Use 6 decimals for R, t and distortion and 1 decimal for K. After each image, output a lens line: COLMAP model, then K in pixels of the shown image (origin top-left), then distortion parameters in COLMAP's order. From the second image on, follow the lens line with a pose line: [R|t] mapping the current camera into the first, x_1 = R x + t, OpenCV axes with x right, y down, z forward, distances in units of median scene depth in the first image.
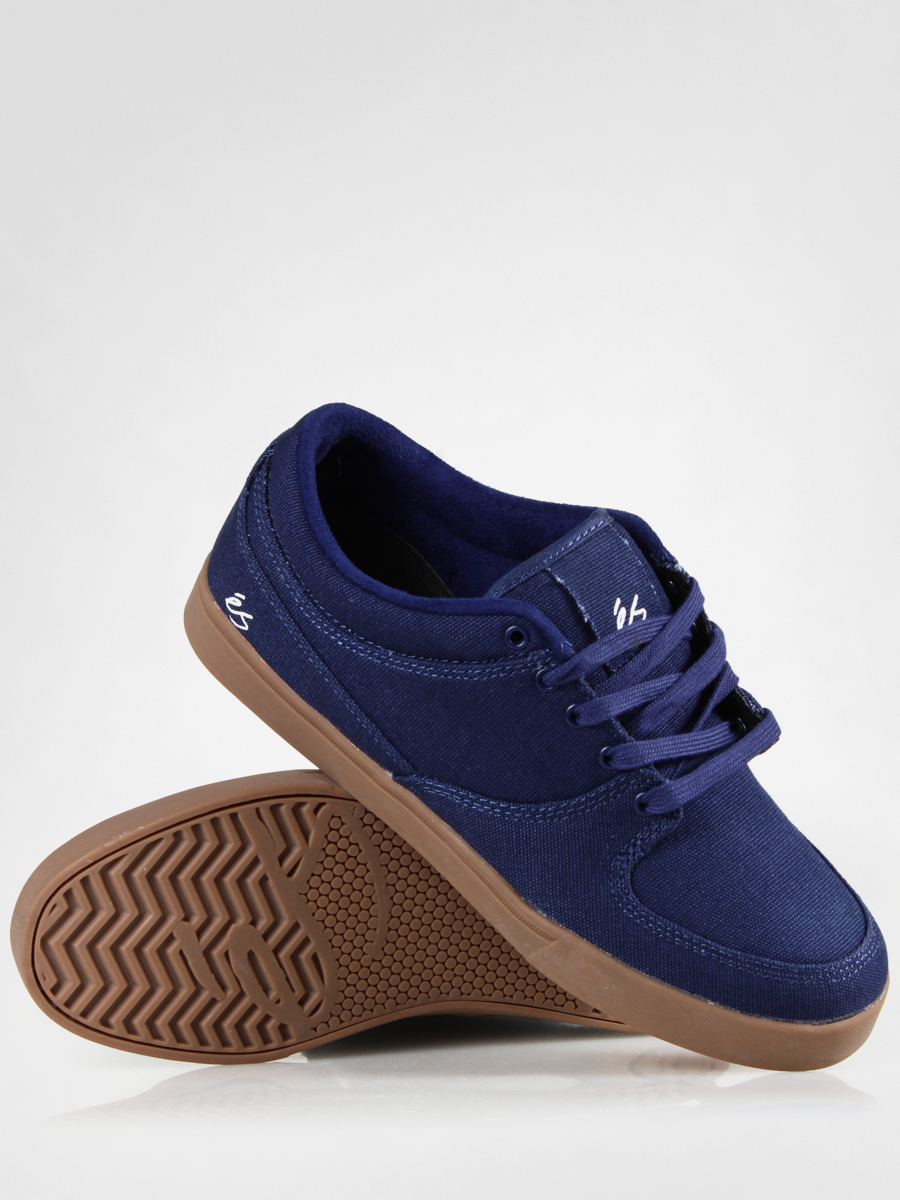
lens RADIAL K [[2974.0, 0, 450.0], [0, 2974.0, 600.0], [0, 0, 1]] dist [0.004577, 0.063624]
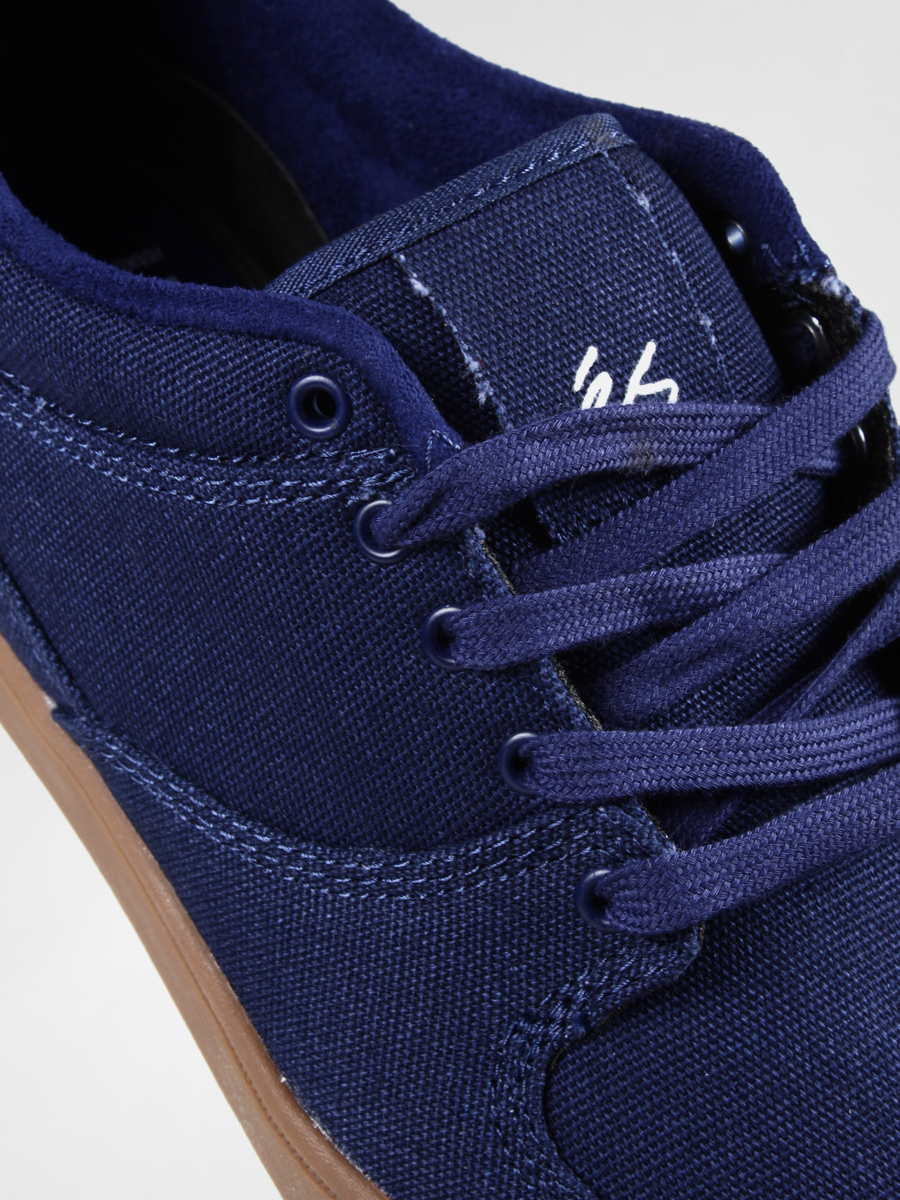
lens RADIAL K [[2911.9, 0, 450.0], [0, 2911.9, 600.0], [0, 0, 1]] dist [-0.100412, -0.058617]
pose [[0.972306, 0.138505, -0.188249, 0.109311], [-0.123674, 0.988375, 0.088429, 0.002394], [0.198309, -0.062699, 0.978132, 0.644066]]
